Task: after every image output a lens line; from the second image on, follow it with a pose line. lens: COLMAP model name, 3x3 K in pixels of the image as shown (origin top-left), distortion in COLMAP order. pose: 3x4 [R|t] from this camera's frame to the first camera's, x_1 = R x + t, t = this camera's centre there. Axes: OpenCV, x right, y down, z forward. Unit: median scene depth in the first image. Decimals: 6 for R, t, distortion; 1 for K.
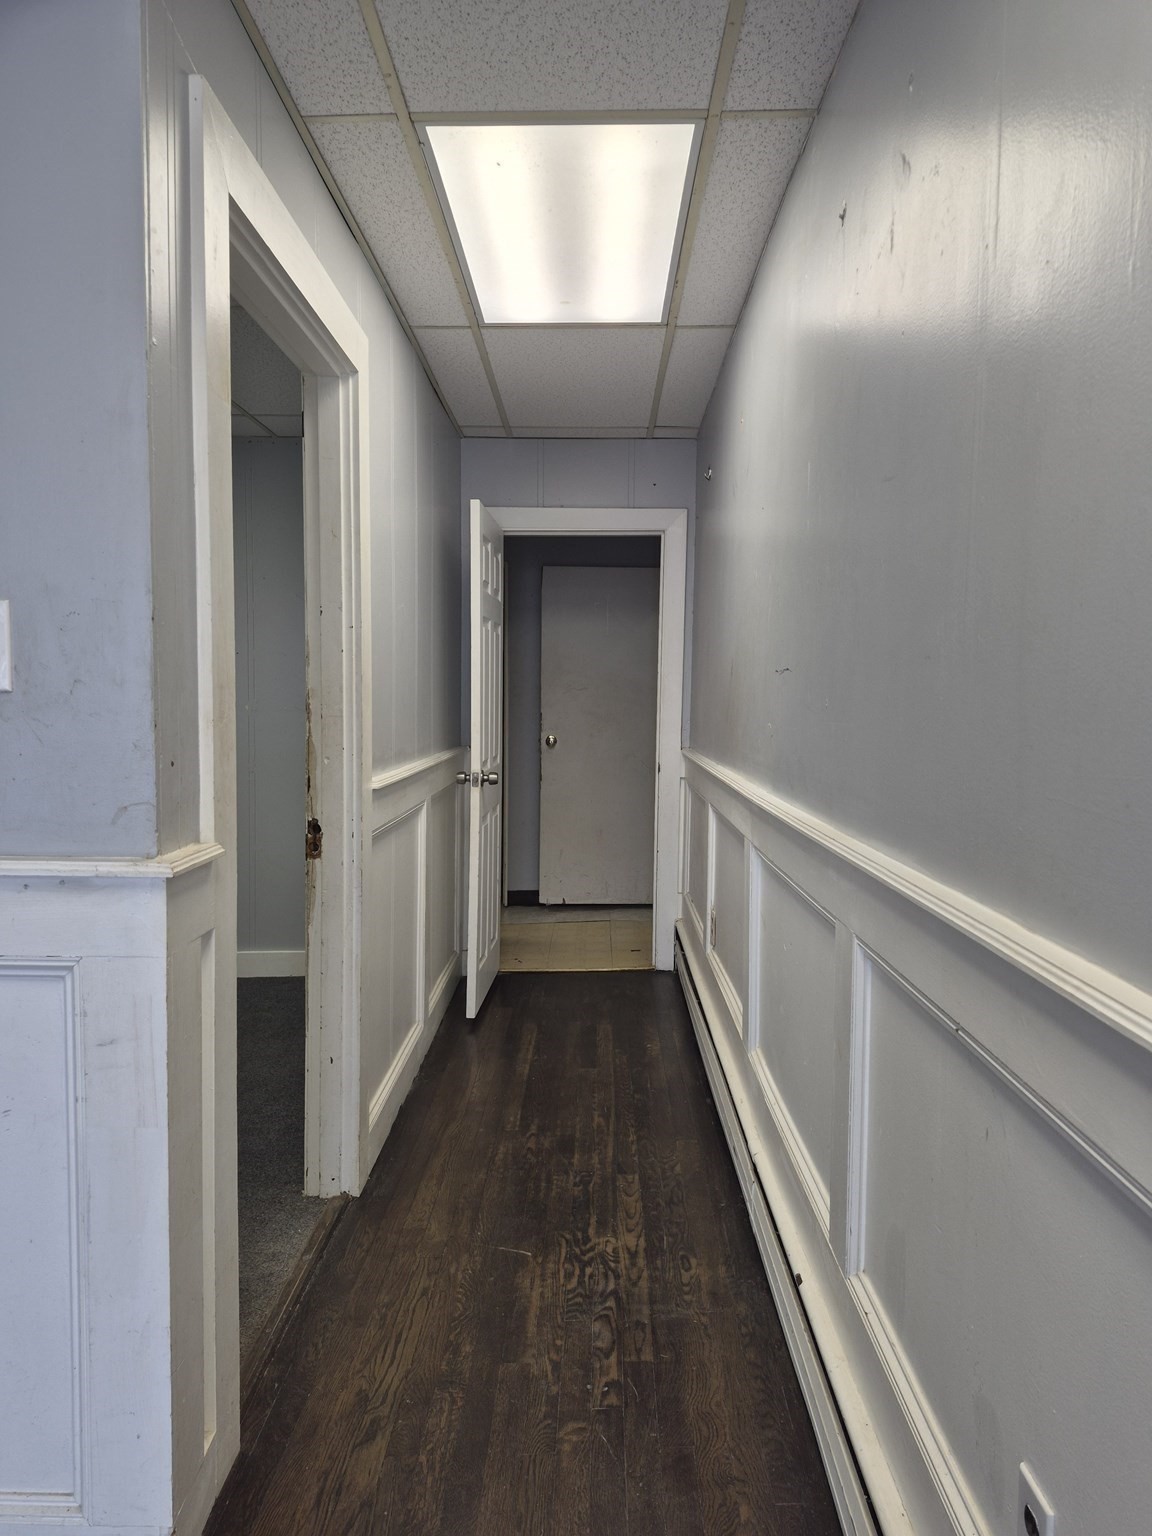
lens RADIAL K [[1055.9, 0, 571.1], [0, 1055.9, 770.2], [0, 0, 1]] dist [0.075770, -0.074769]
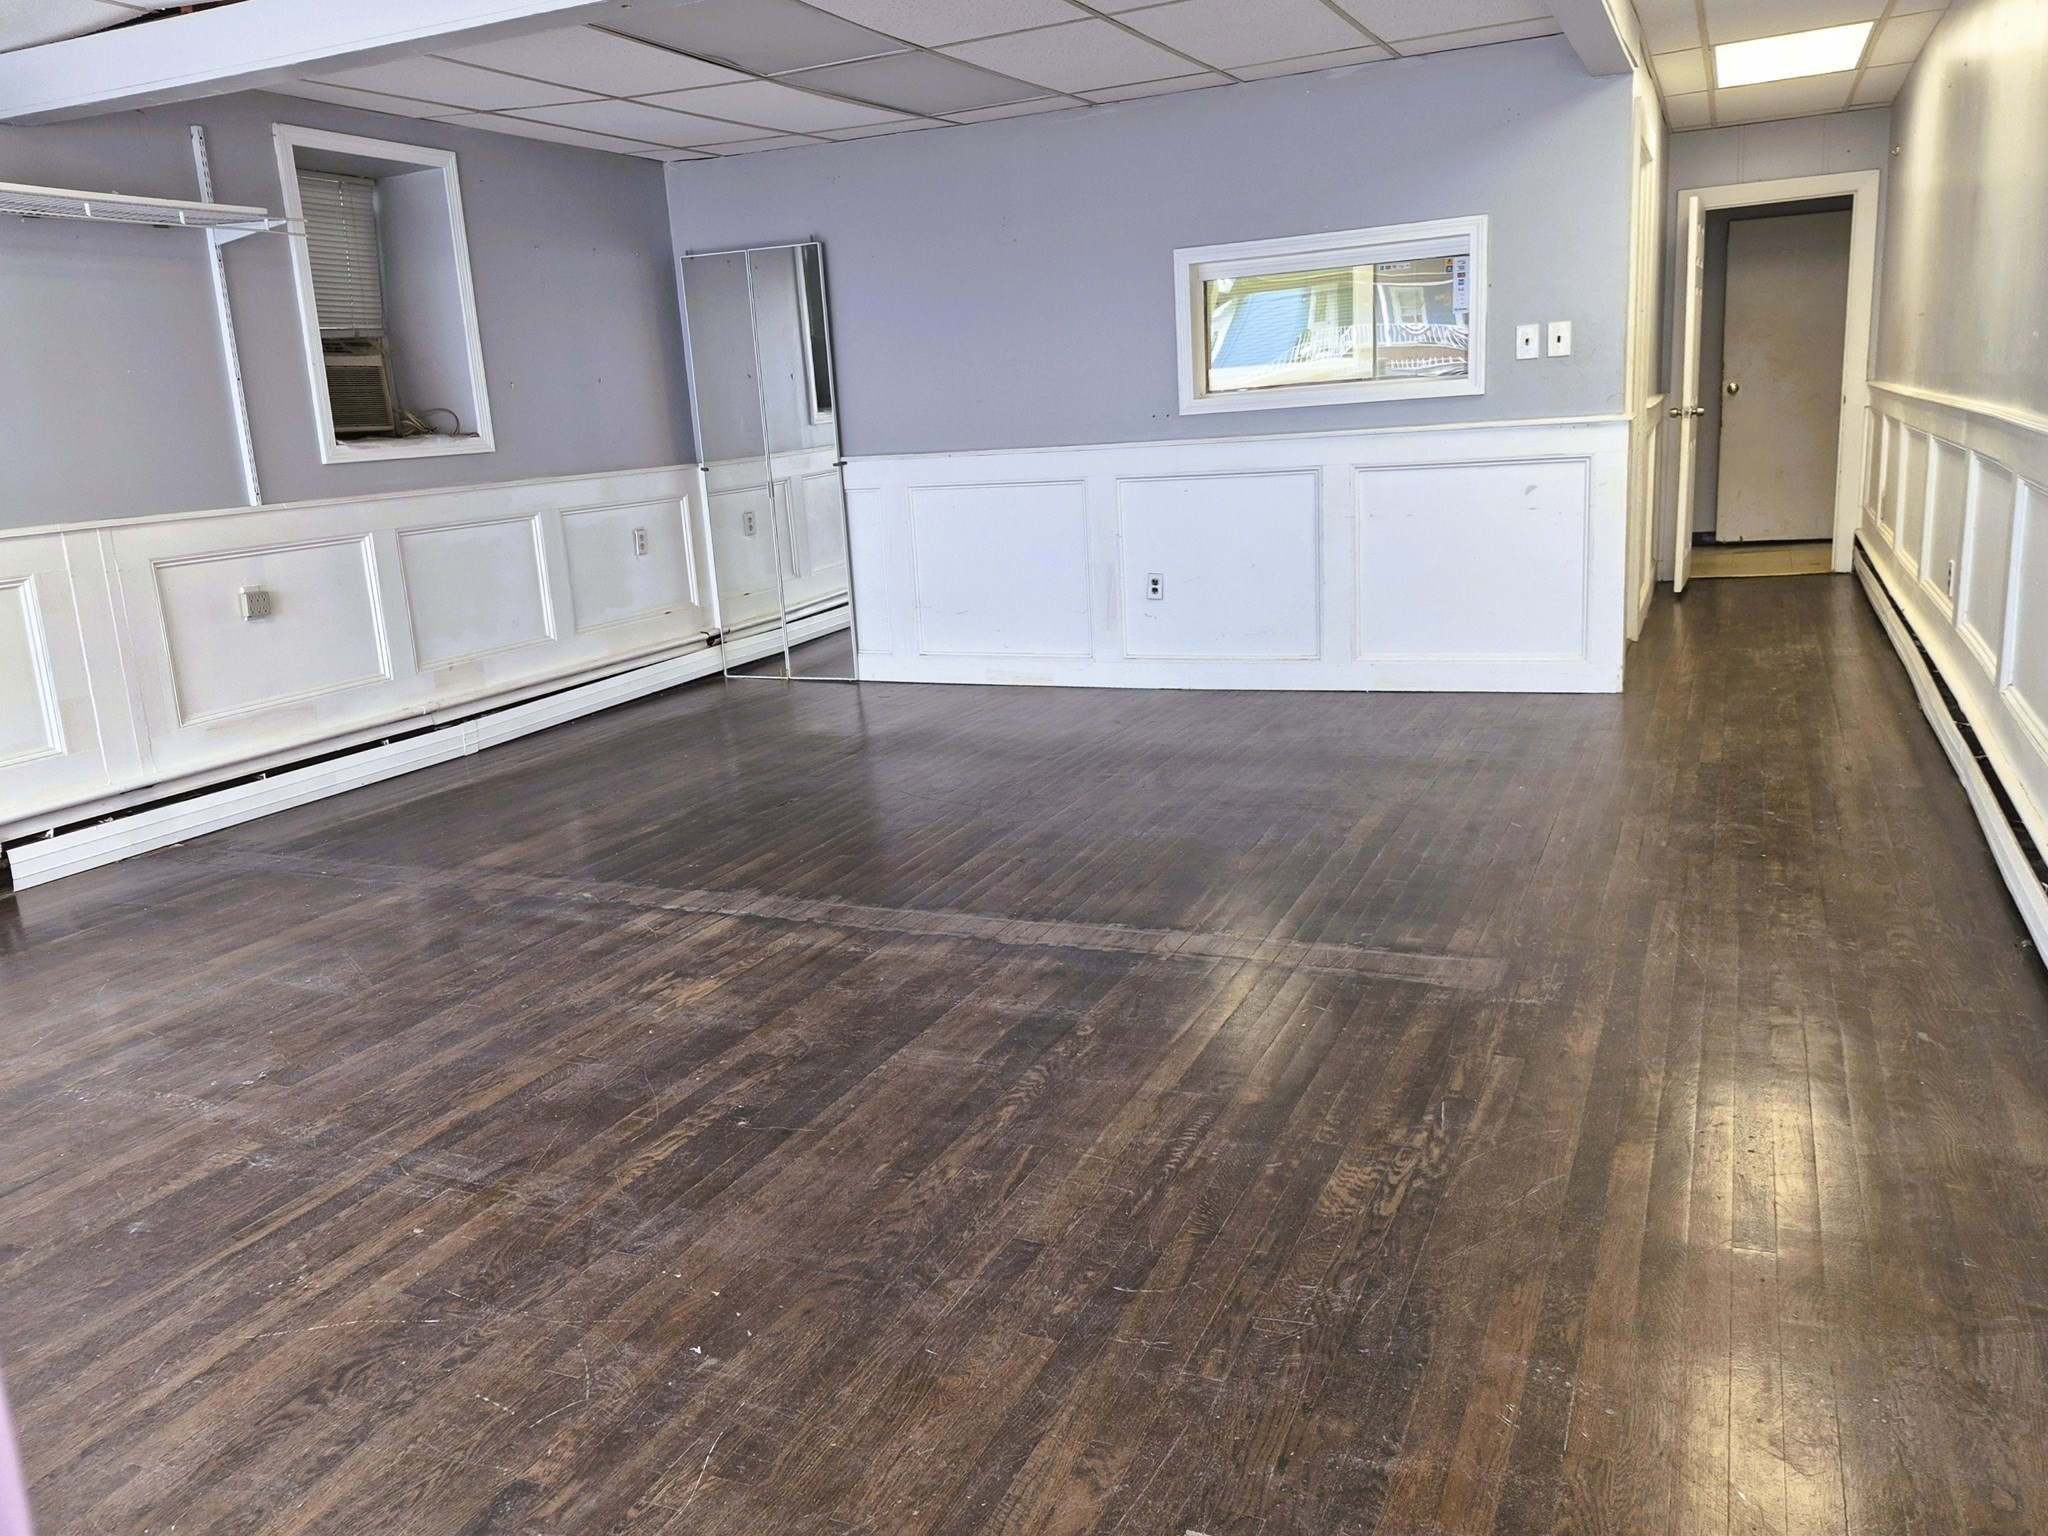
lens RADIAL K [[1536.7, 0, 985.2], [0, 1536.7, 755.1], [0, 0, 1]] dist [0.090730, -0.118164]
pose [[0.912680, 0.021625, -0.408102, -0.077126], [0.045488, 0.987018, 0.154032, 0.083244], [0.406136, -0.159146, 0.899848, -1.095220]]
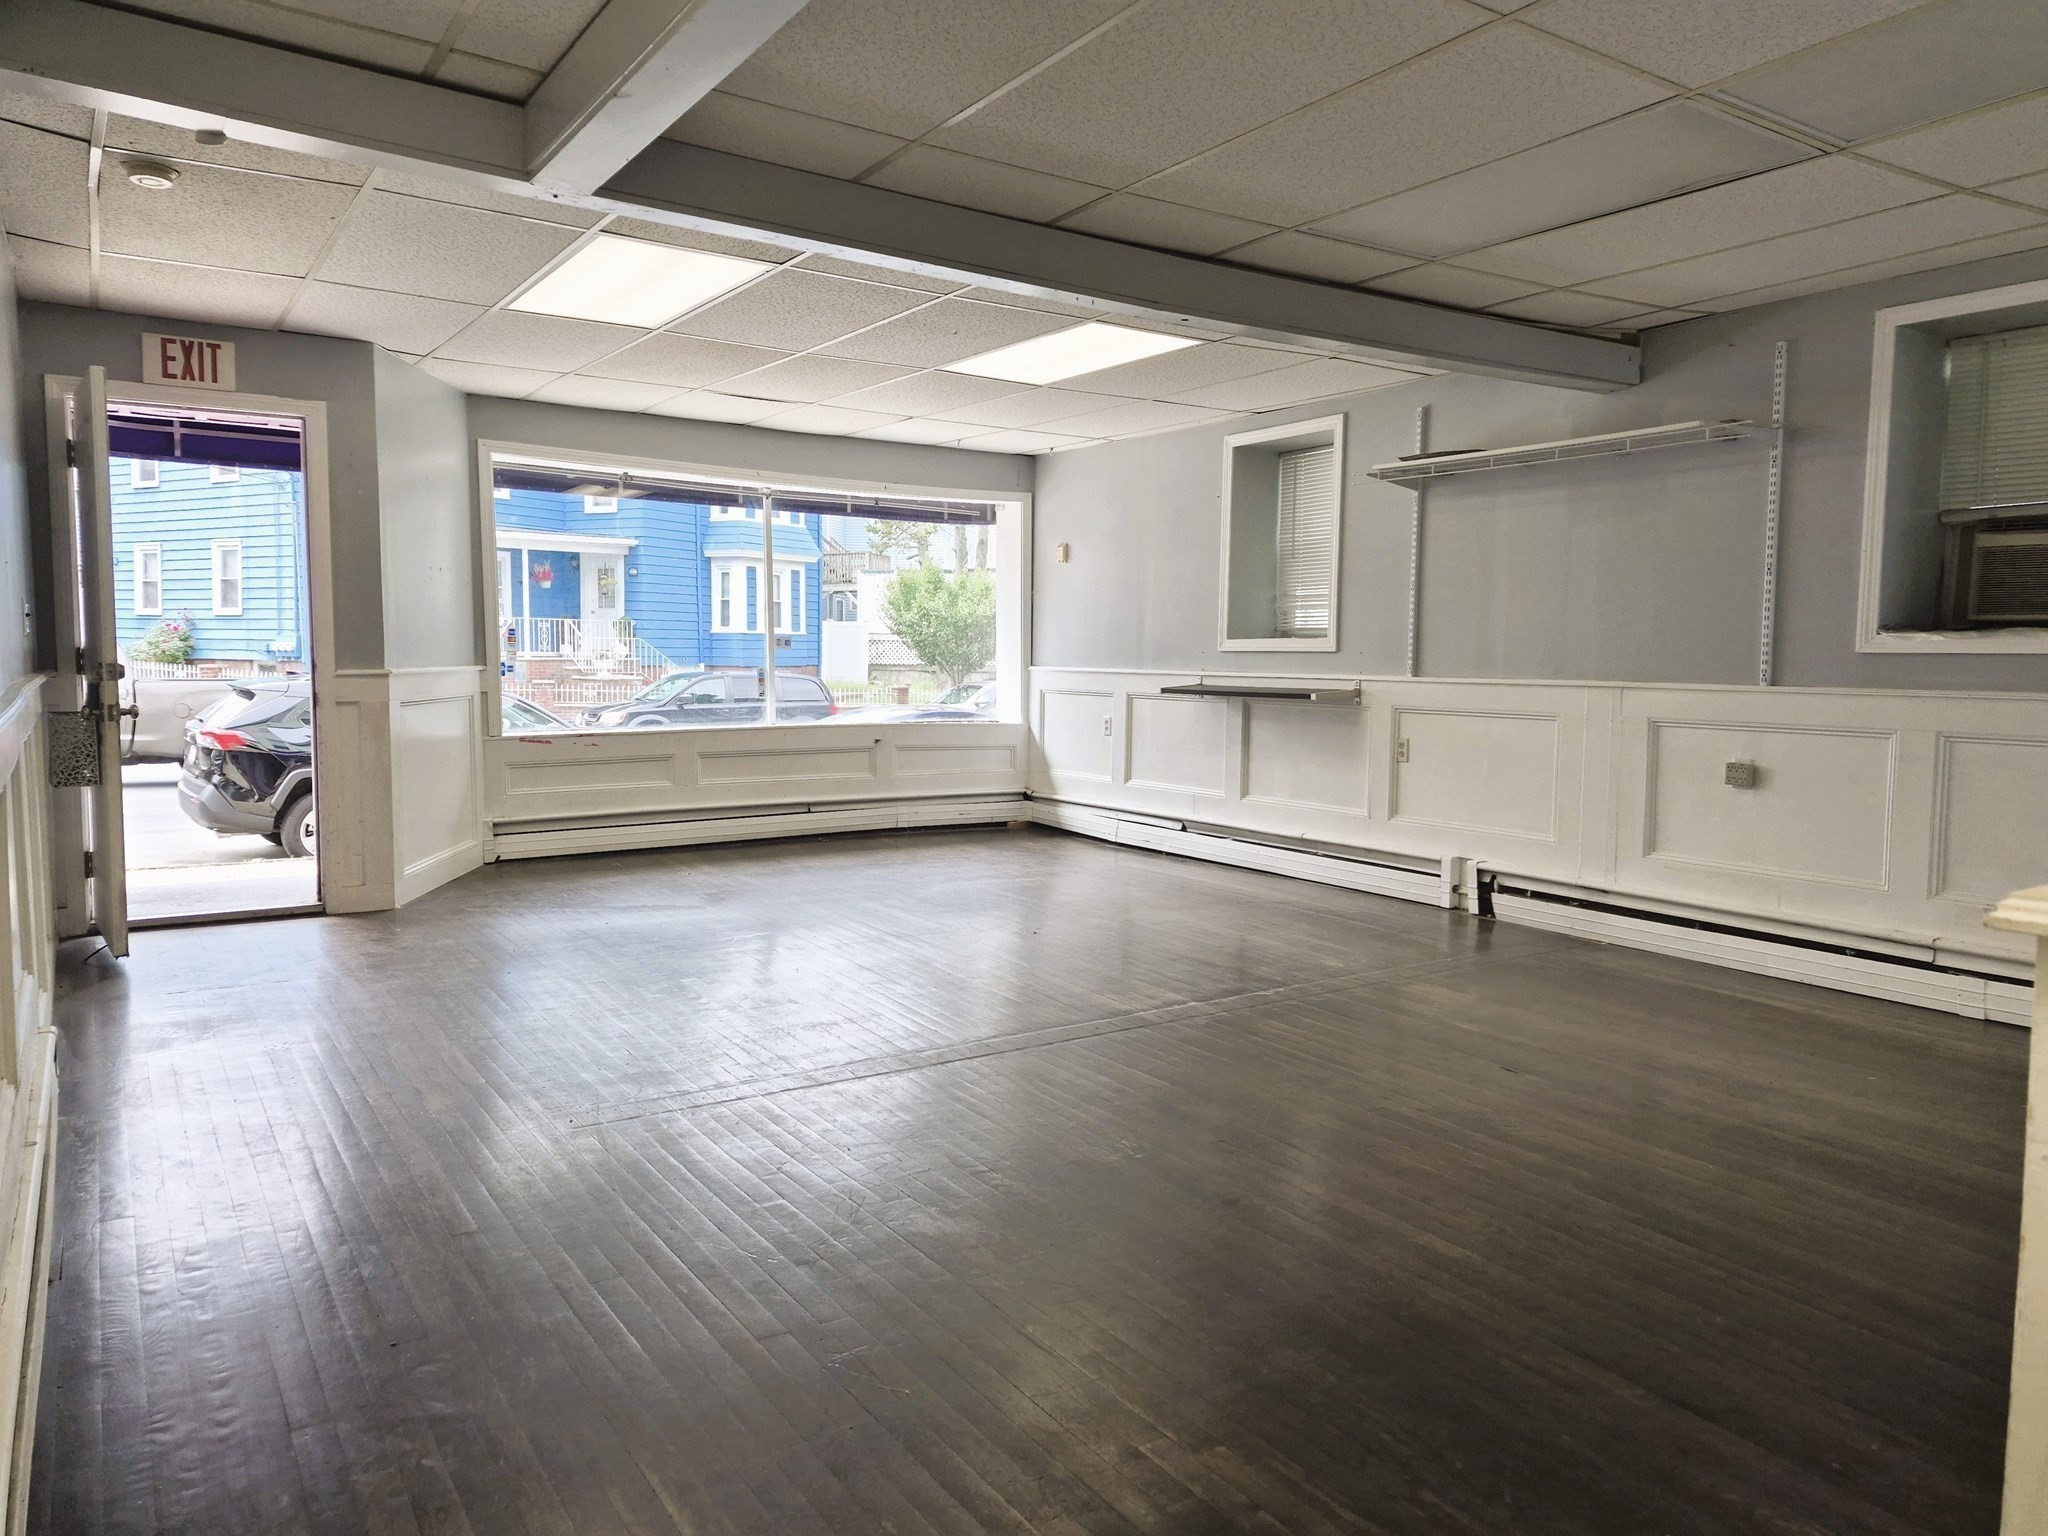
lens RADIAL K [[1407.8, 0, 1033.4], [0, 1407.8, 761.3], [0, 0, 1]] dist [0.075770, -0.074769]
pose [[-0.831835, 0.028223, -0.554305, 0.058025], [-0.052314, 0.990273, 0.128927, -0.003917], [0.552552, 0.136244, -0.822268, 0.405056]]
